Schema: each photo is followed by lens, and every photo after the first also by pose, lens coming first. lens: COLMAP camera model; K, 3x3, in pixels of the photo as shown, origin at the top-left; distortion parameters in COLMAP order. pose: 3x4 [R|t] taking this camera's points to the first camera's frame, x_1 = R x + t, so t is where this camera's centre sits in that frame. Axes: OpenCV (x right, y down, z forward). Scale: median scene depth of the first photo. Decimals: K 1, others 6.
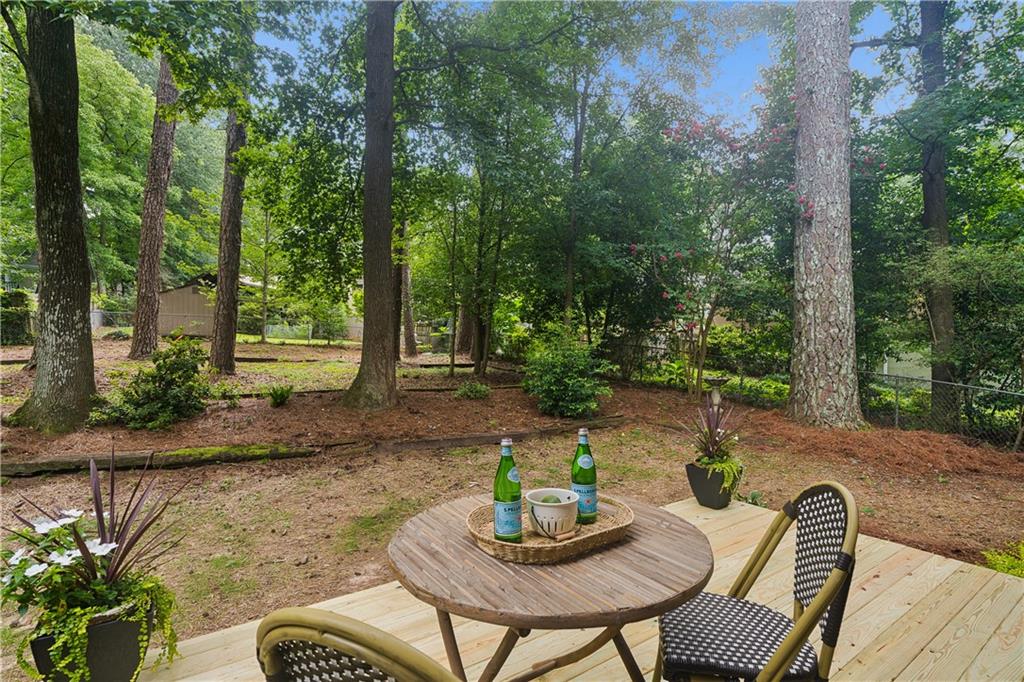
lens RADIAL K [[464.4, 0, 513.0], [0, 464.4, 368.2], [0, 0, 1]] dist [-0.008468, 0.003550]
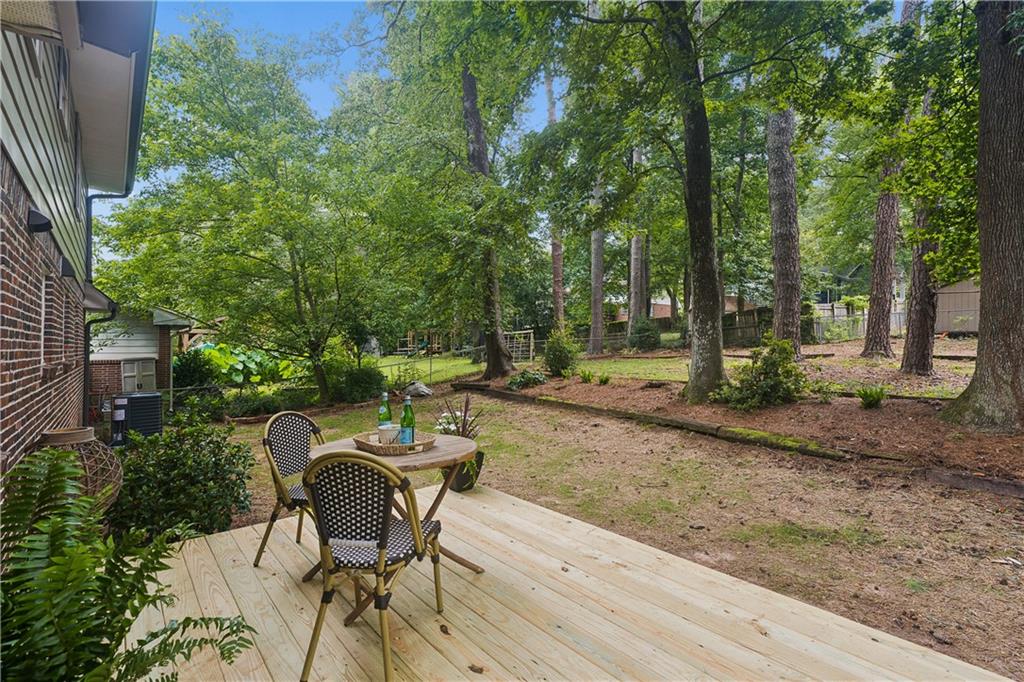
lens RADIAL K [[464.4, 0, 518.3], [0, 464.4, 343.8], [0, 0, 1]] dist [-0.008468, 0.003550]
pose [[0.093680, -0.019446, -0.995412, 0.489149], [-0.029047, 0.999330, -0.022256, -0.005548], [0.995179, 0.030999, 0.093052, 0.303522]]
